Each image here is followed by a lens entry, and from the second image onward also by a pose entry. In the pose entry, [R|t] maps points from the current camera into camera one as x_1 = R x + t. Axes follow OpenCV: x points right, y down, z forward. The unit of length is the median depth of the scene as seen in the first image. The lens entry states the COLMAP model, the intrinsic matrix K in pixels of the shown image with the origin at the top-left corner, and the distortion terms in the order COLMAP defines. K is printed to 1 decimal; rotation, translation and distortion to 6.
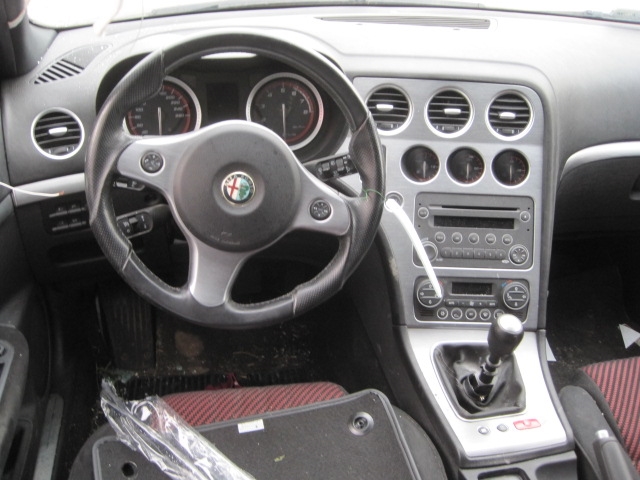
lens RADIAL K [[649.8, 0, 330.3], [0, 649.8, 239.7], [0, 0, 1]] dist [-0.194796, 0.173546]
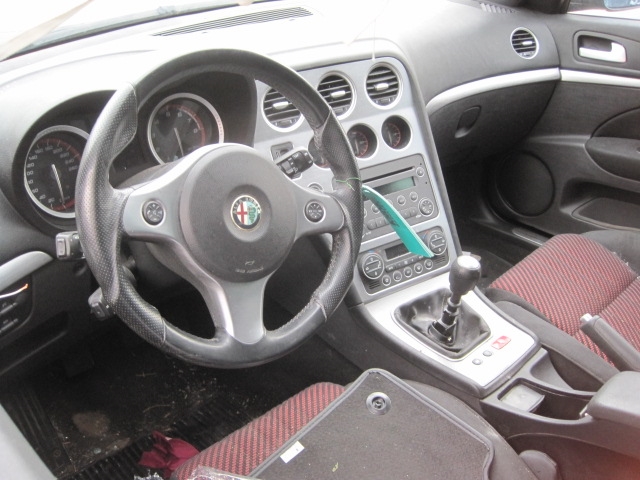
lens RADIAL K [[649.8, 0, 330.3], [0, 649.8, 239.7], [0, 0, 1]] dist [-0.194796, 0.173546]
pose [[0.844146, -0.311169, 0.436568, -0.352968], [0.311976, 0.947358, 0.072005, -0.054933], [-0.435991, 0.075416, 0.896785, 0.081767]]
